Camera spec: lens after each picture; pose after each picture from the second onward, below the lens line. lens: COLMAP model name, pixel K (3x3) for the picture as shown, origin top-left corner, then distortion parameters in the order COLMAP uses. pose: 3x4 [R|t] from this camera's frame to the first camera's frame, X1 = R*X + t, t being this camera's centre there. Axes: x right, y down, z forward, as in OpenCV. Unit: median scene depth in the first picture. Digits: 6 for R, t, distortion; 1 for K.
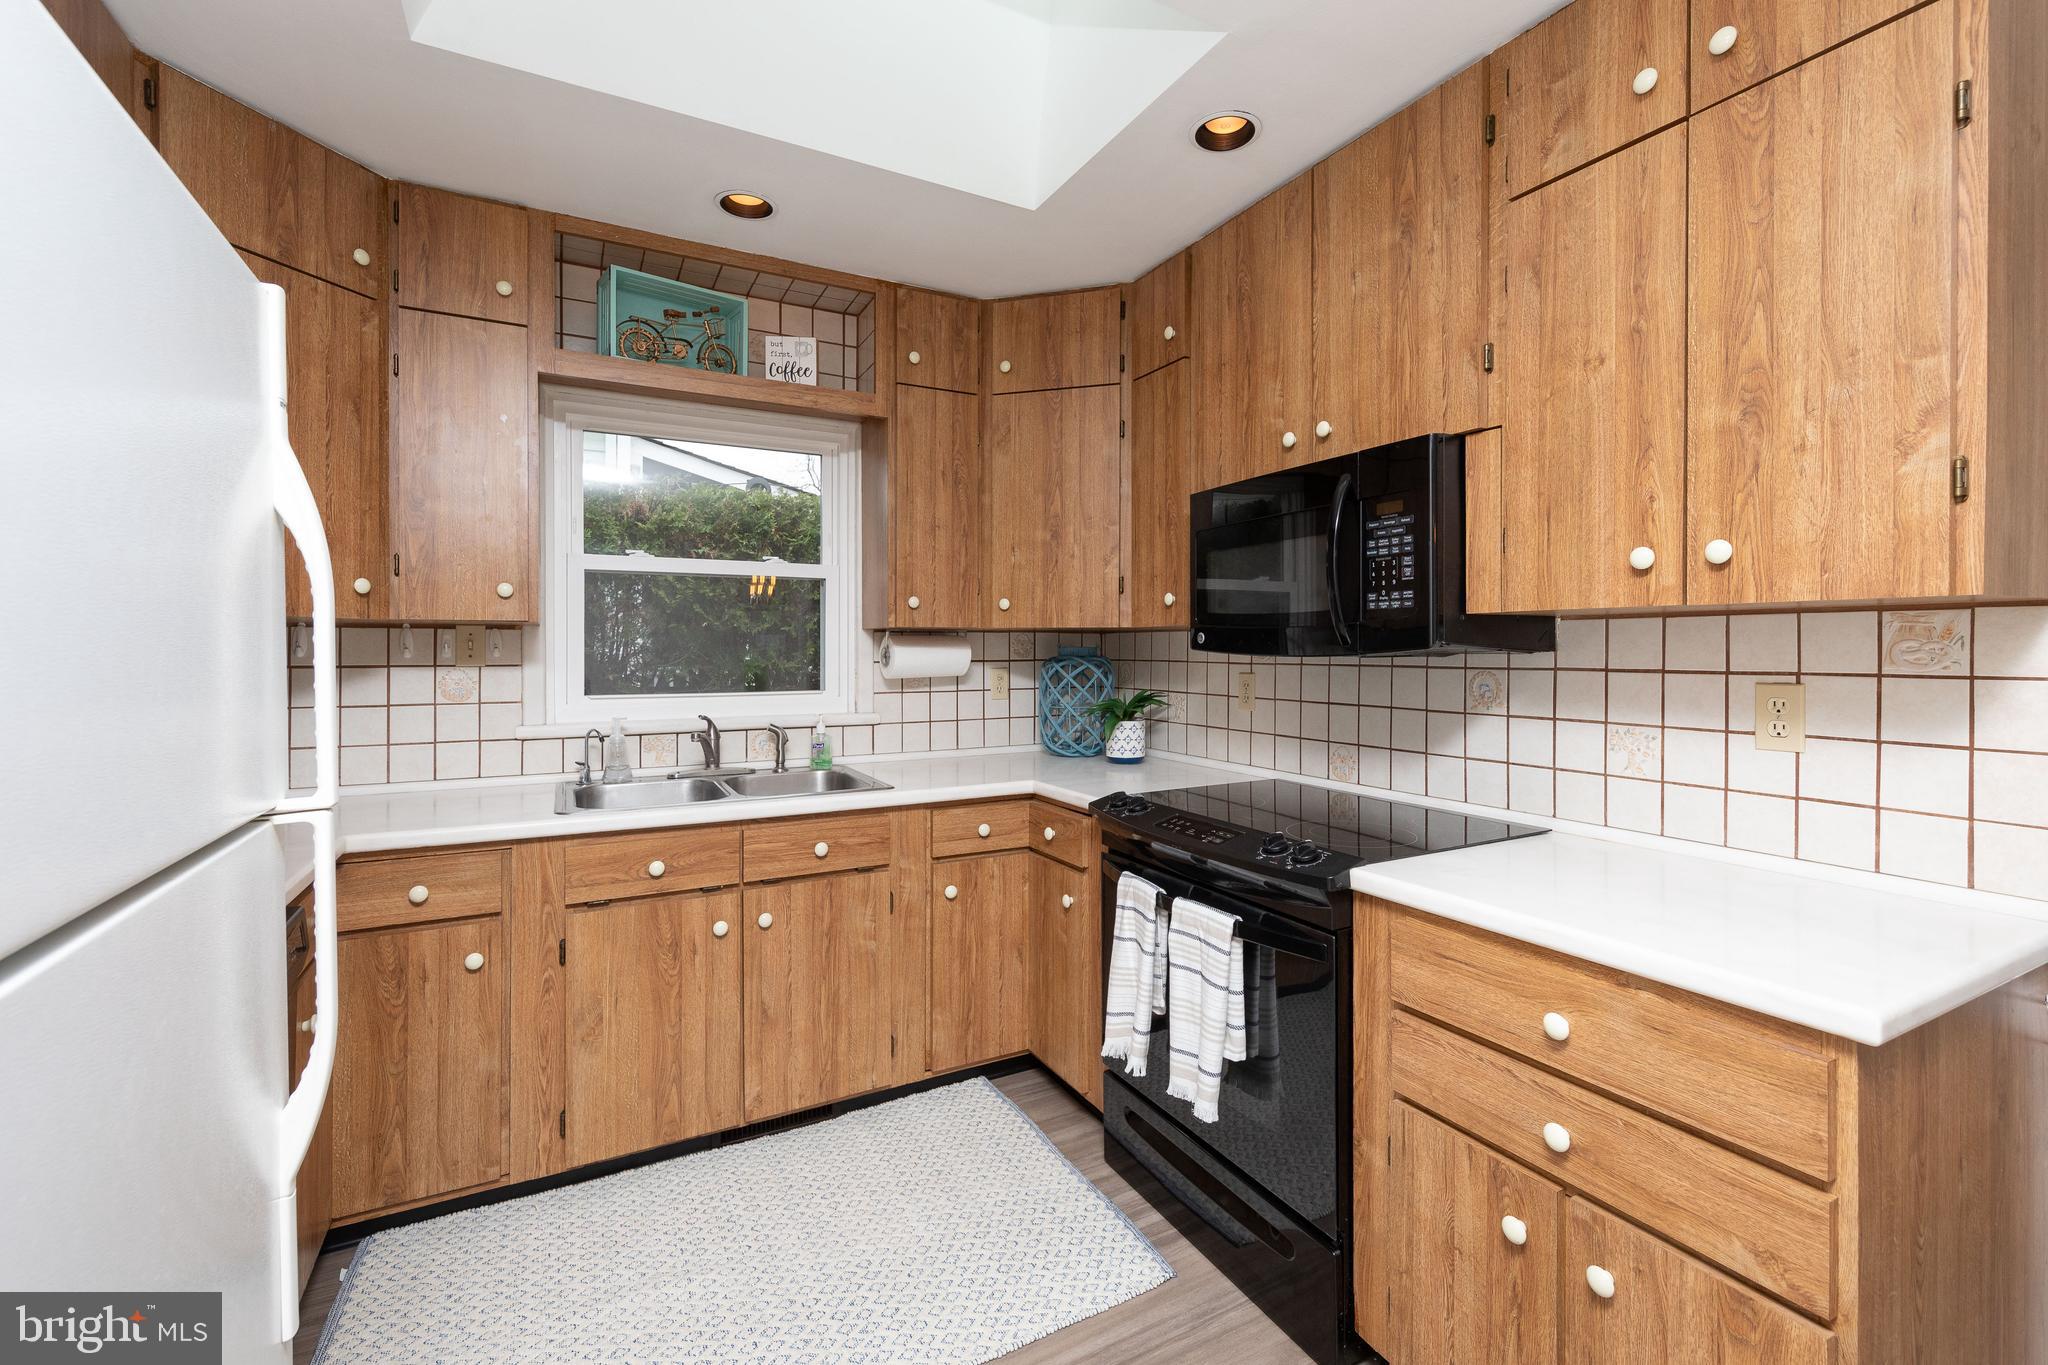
lens RADIAL K [[897.3, 0, 1031.2], [0, 897.3, 670.3], [0, 0, 1]] dist [0.005263, -0.000876]
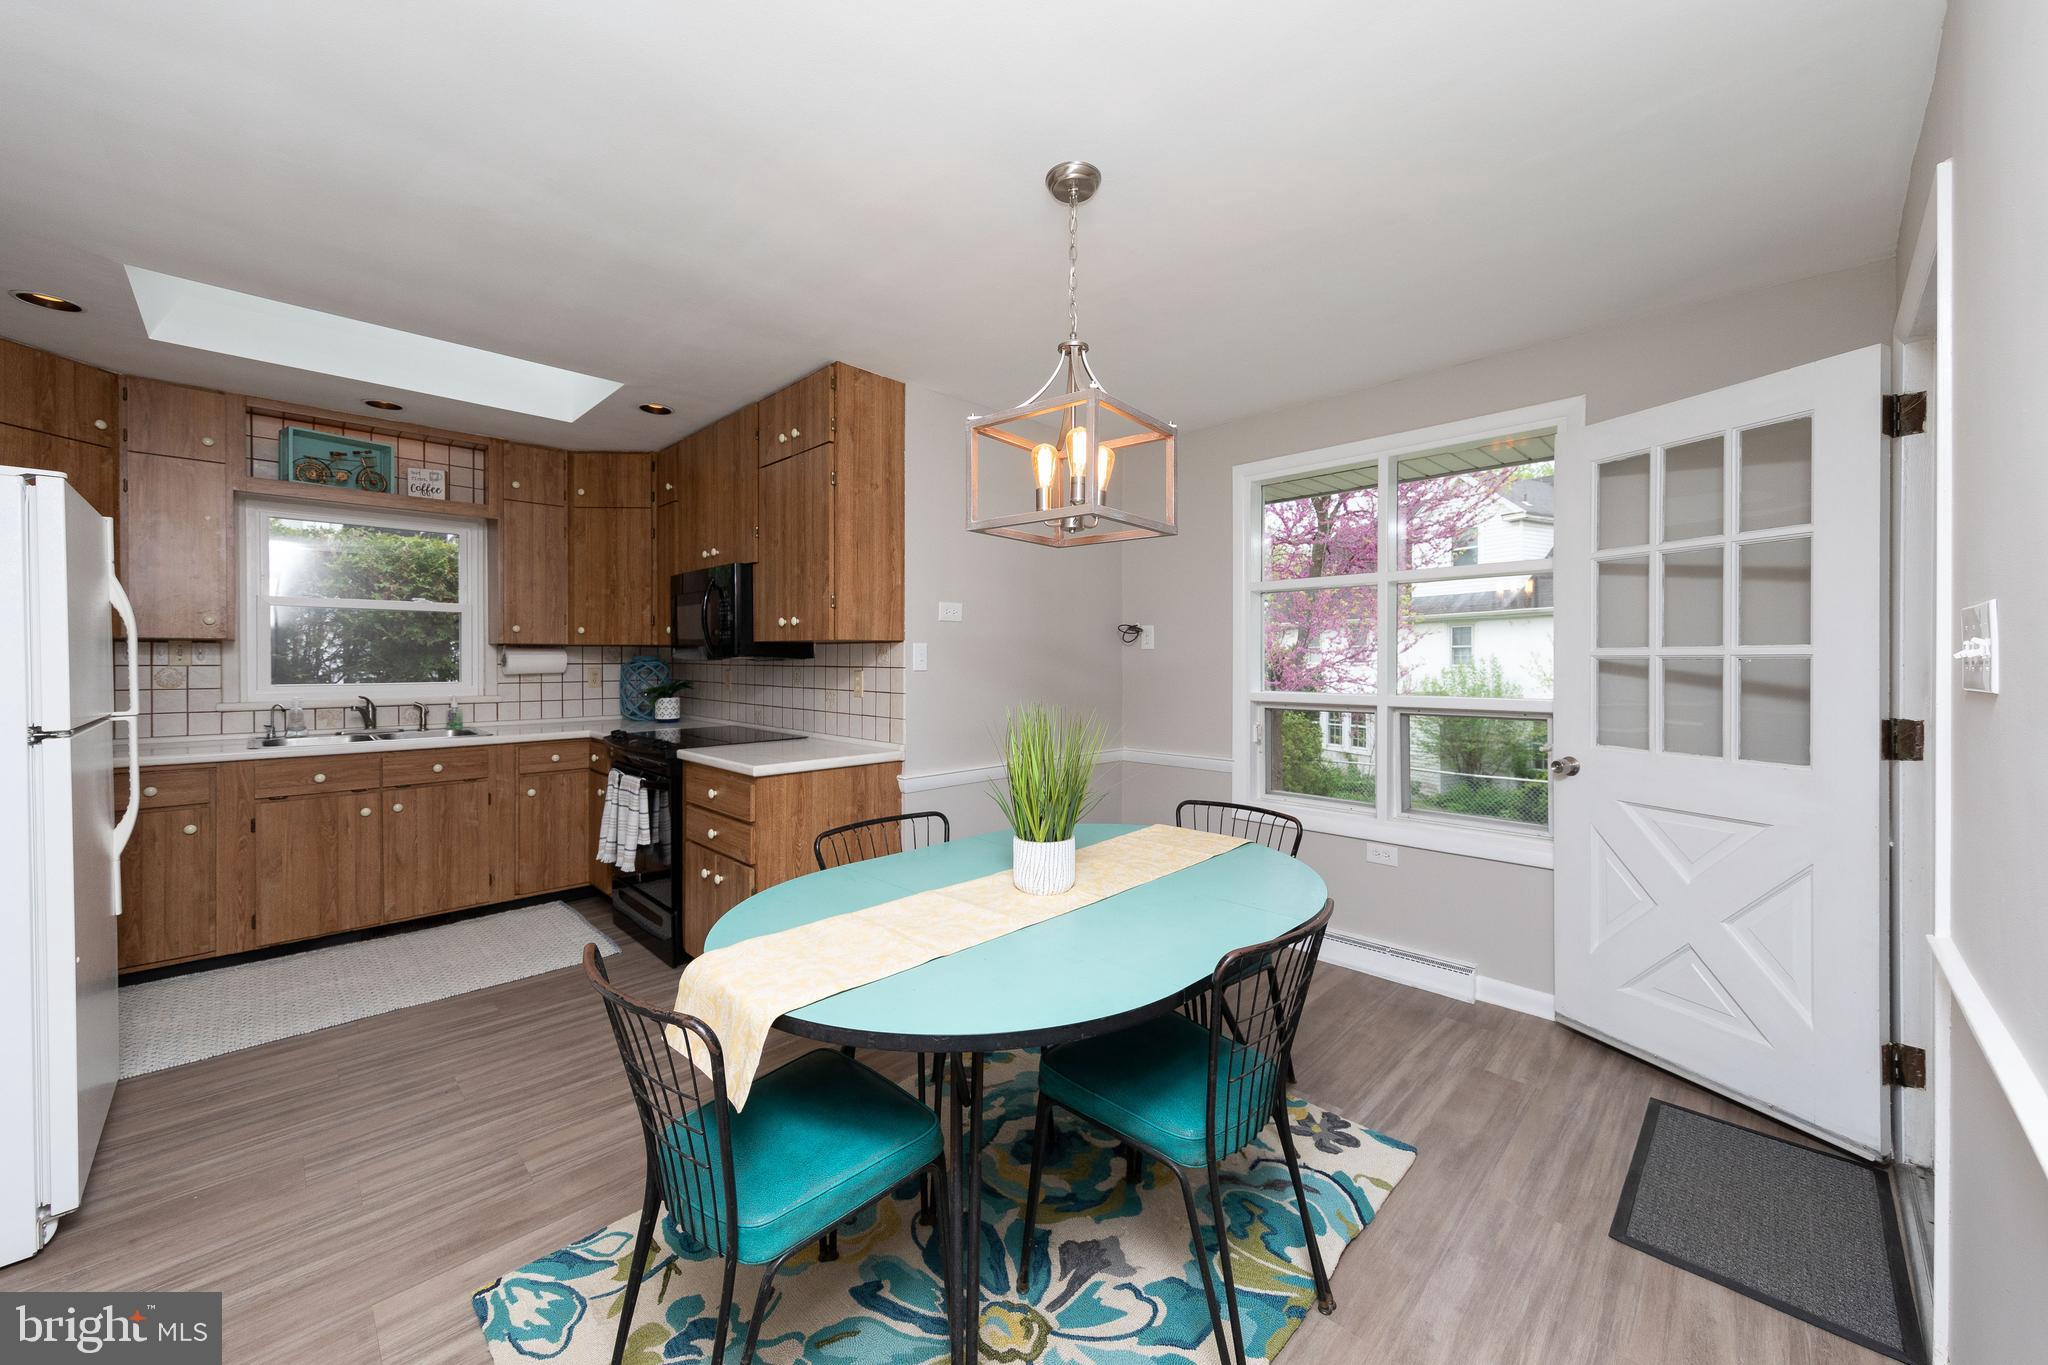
lens RADIAL K [[755.6, 0, 1030.4], [0, 755.6, 675.7], [0, 0, 1]] dist [0.002581, 0.000371]
pose [[0.951644, -0.004133, 0.307176, 0.433509], [0.004202, 0.999991, 0.000437, 0.020276], [-0.307175, 0.000875, 0.951653, -0.808283]]
